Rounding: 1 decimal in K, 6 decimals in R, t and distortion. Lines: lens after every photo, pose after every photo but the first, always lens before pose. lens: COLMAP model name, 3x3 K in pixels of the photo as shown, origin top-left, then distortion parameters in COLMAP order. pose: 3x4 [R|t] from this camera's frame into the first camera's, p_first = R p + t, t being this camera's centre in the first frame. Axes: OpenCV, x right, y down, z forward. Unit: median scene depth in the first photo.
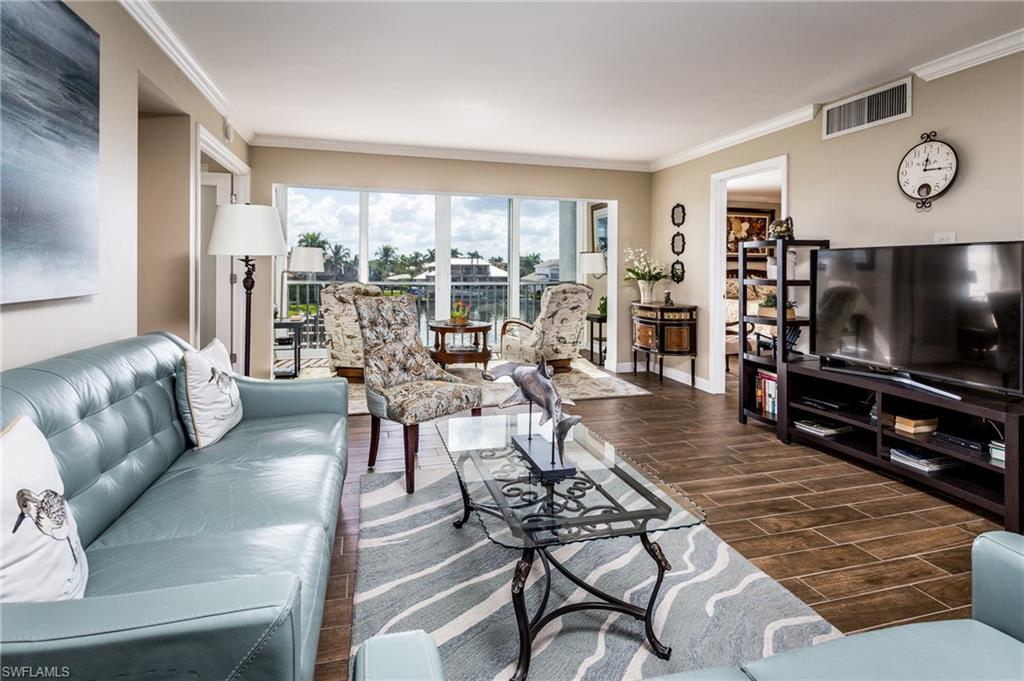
lens RADIAL K [[521.5, 0, 510.8], [0, 521.5, 274.4], [0, 0, 1]] dist [-0.006326, -0.000105]
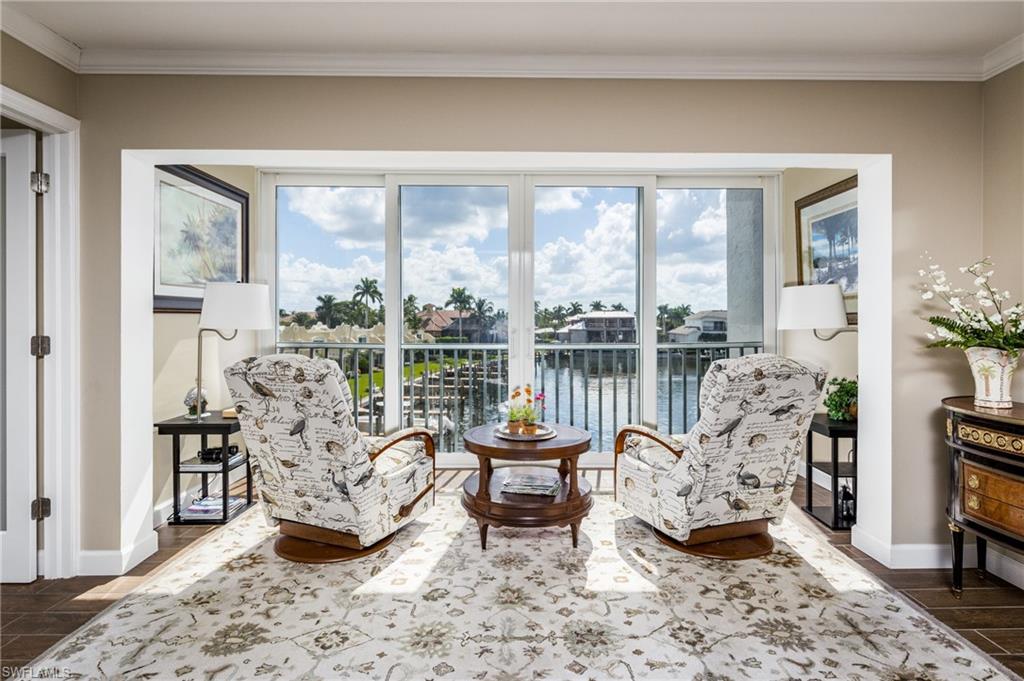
lens RADIAL K [[523.0, 0, 517.3], [0, 523.0, 330.5], [0, 0, 1]] dist [0.006777, 0.000810]
pose [[0.965786, -0.004347, -0.259304, 0.022114], [0.005844, 0.999970, 0.005001, -0.004746], [0.259274, -0.006345, 0.965783, 0.498385]]
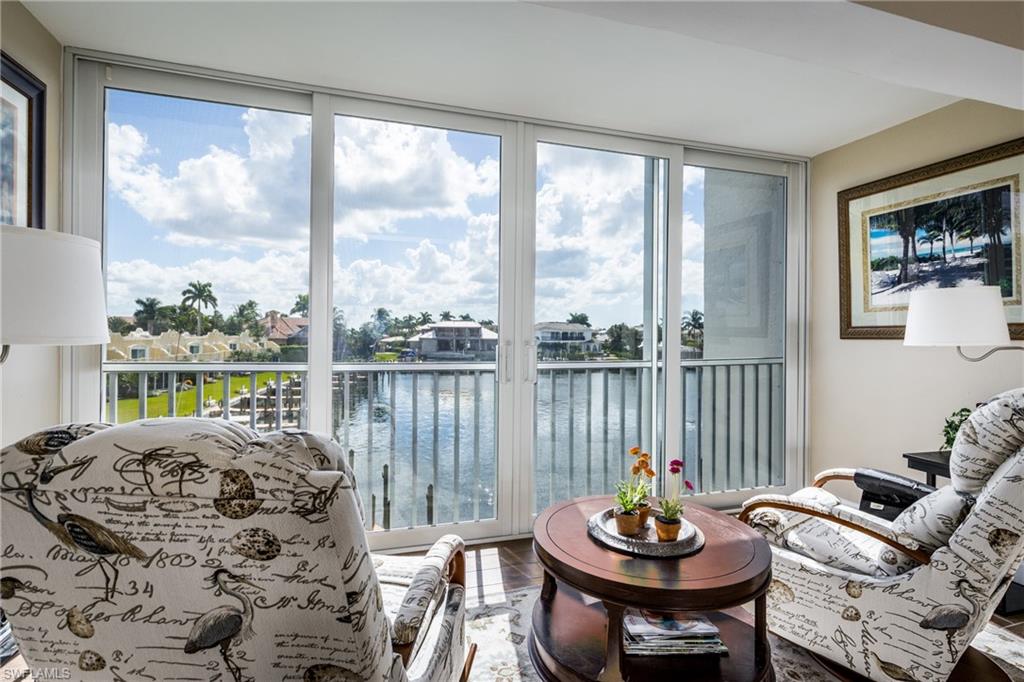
lens RADIAL K [[493.6, 0, 509.8], [0, 493.6, 337.1], [0, 0, 1]] dist [-0.000531, 0.000228]
pose [[0.999745, 0.001499, 0.022553, -0.168143], [-0.001528, 0.999998, 0.001280, -0.008040], [-0.022551, -0.001314, 0.999745, 0.707932]]
